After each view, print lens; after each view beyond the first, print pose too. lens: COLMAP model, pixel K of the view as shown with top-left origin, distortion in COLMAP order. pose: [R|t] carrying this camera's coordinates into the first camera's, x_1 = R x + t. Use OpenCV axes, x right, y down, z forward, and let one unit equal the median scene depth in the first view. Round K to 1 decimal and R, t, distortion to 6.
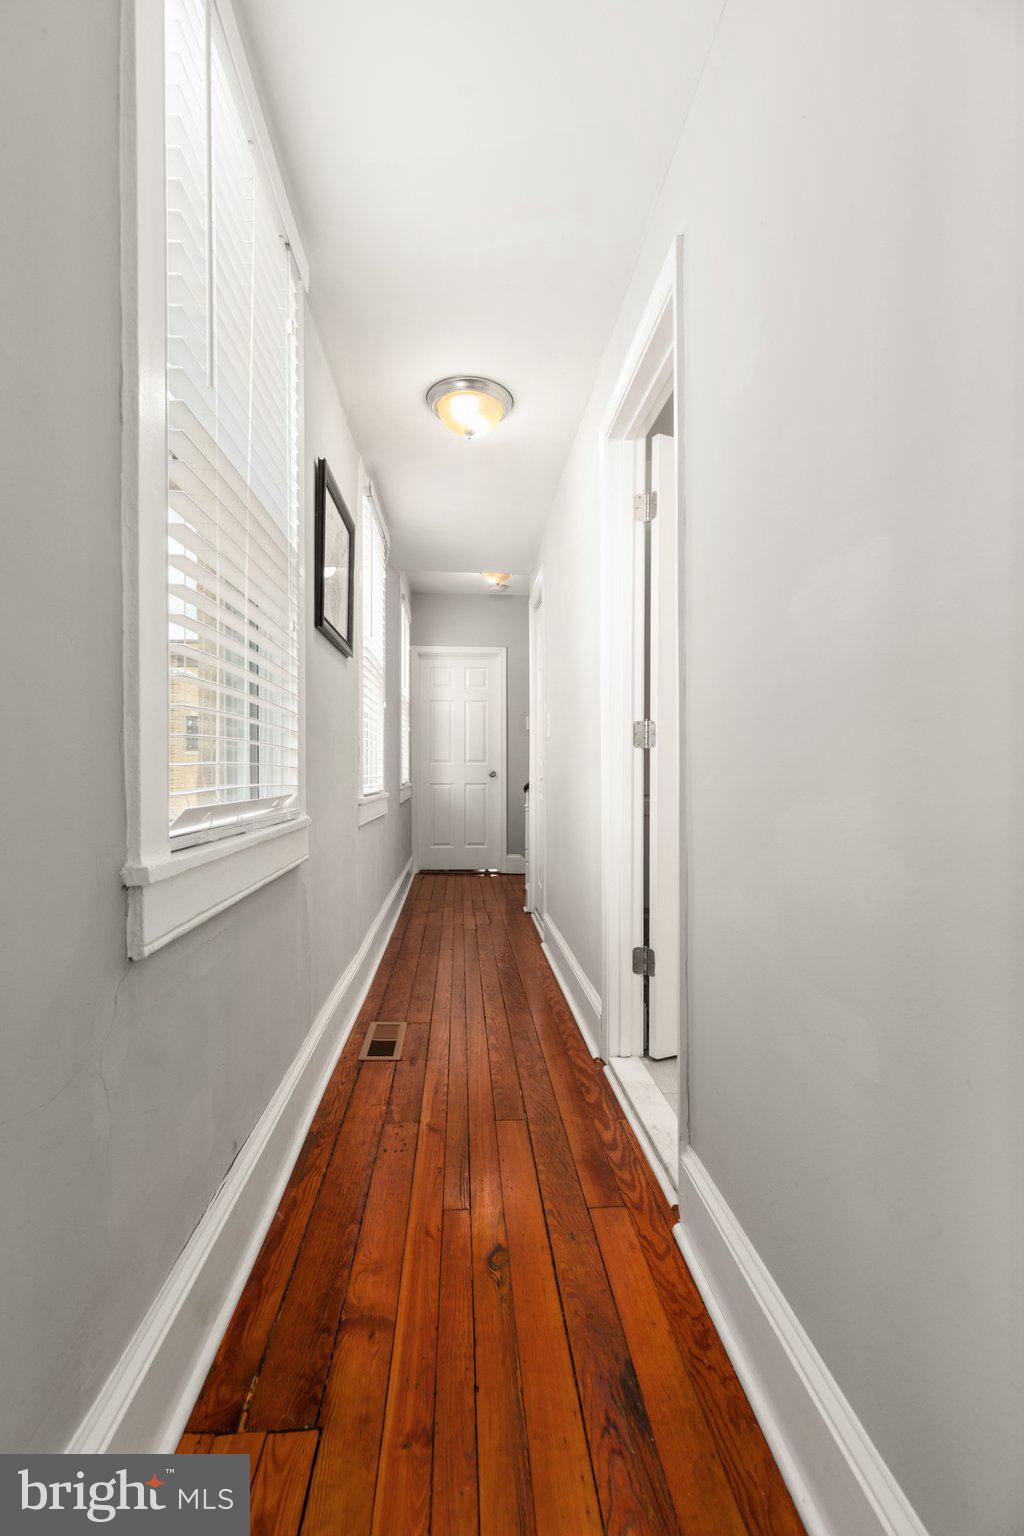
lens RADIAL K [[684.4, 0, 512.0], [0, 684.4, 768.0], [0, 0, 1]] dist [0.003652, -0.000104]
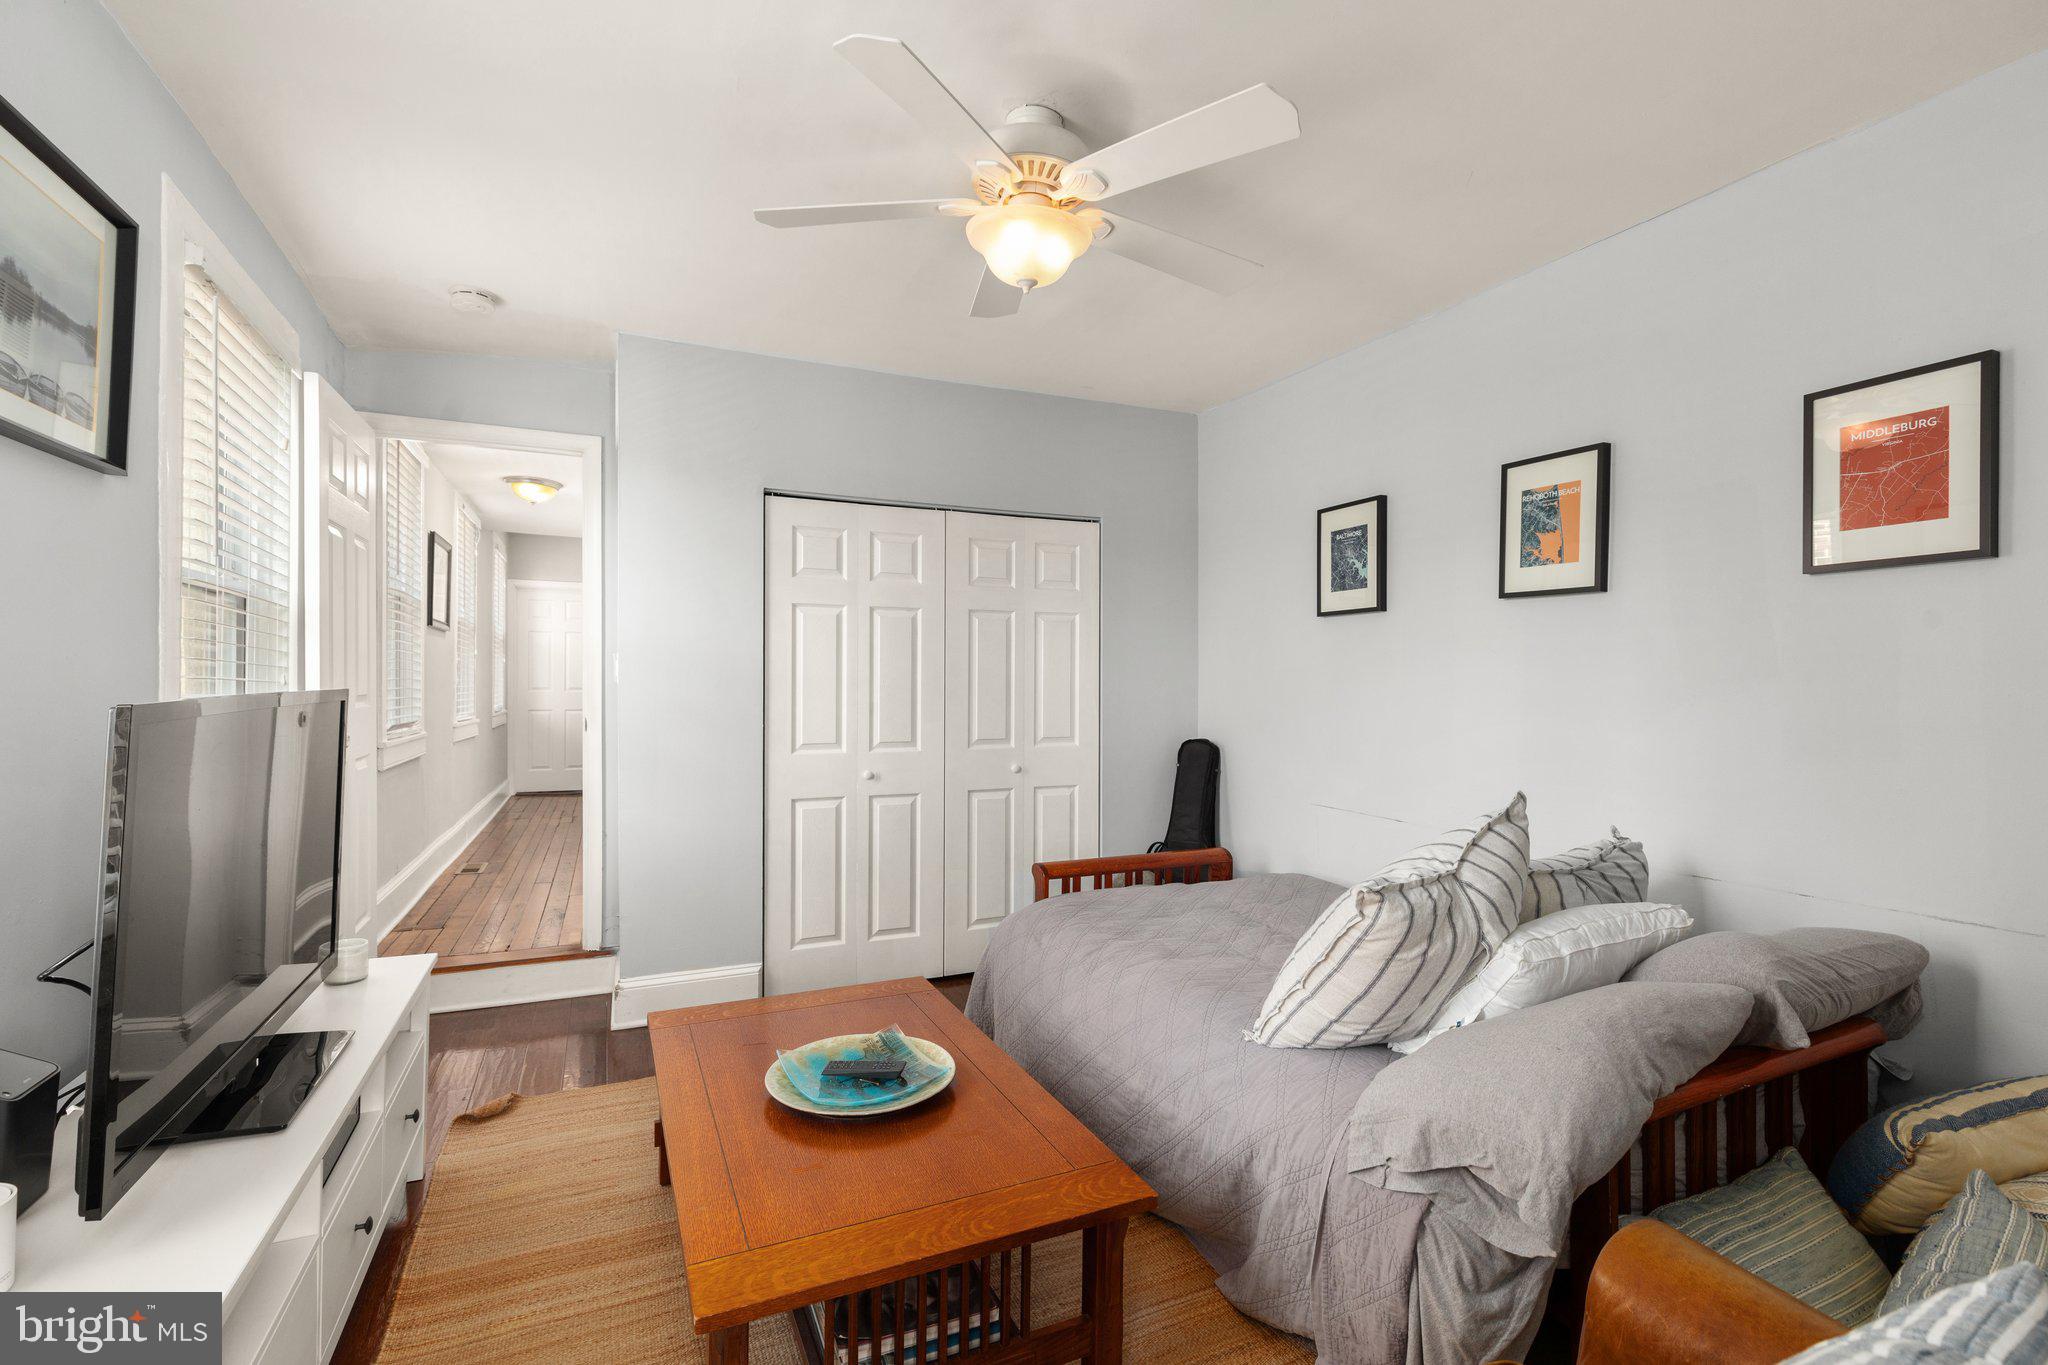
lens RADIAL K [[912.6, 0, 1028.9], [0, 912.6, 674.4], [0, 0, 1]] dist [0.003652, -0.000104]
pose [[0.939101, 0.003477, 0.343624, 0.303367], [0.000204, 0.999943, -0.010676, -0.044375], [-0.343642, 0.010096, 0.939047, -1.471718]]
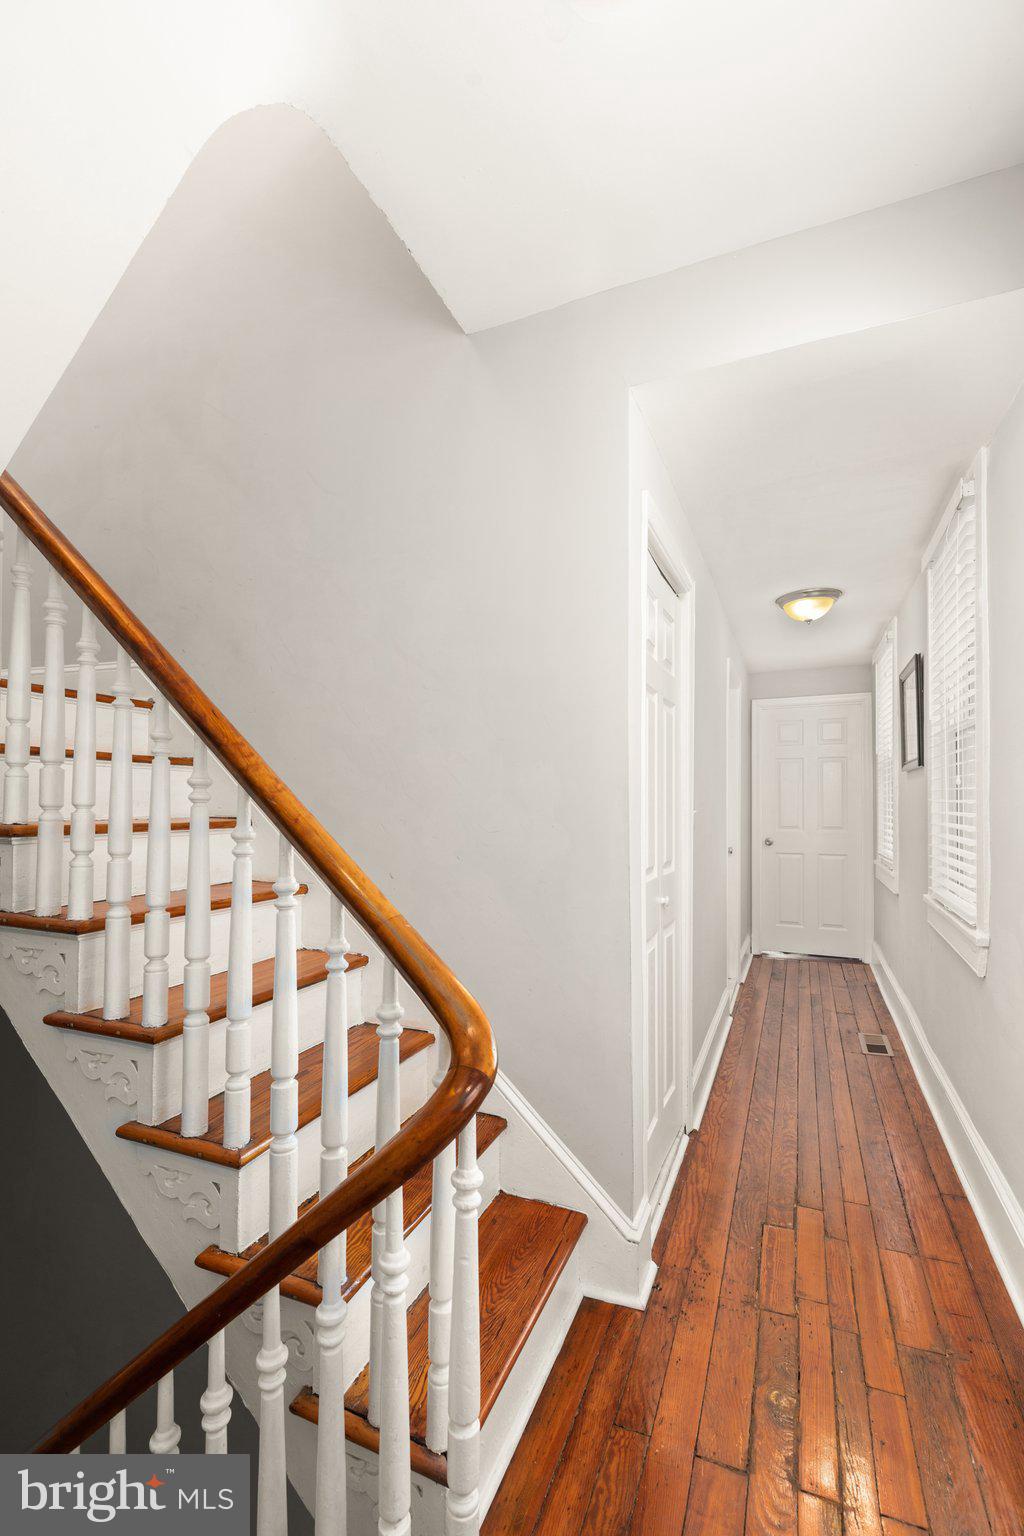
lens RADIAL K [[684.4, 0, 512.0], [0, 684.4, 768.0], [0, 0, 1]] dist [0.003652, -0.000104]
pose [[-0.890740, 0.016906, 0.454199, -0.165488], [-0.005995, 0.998784, -0.048933, -0.103827], [-0.454474, -0.046309, -0.889556, 2.575091]]
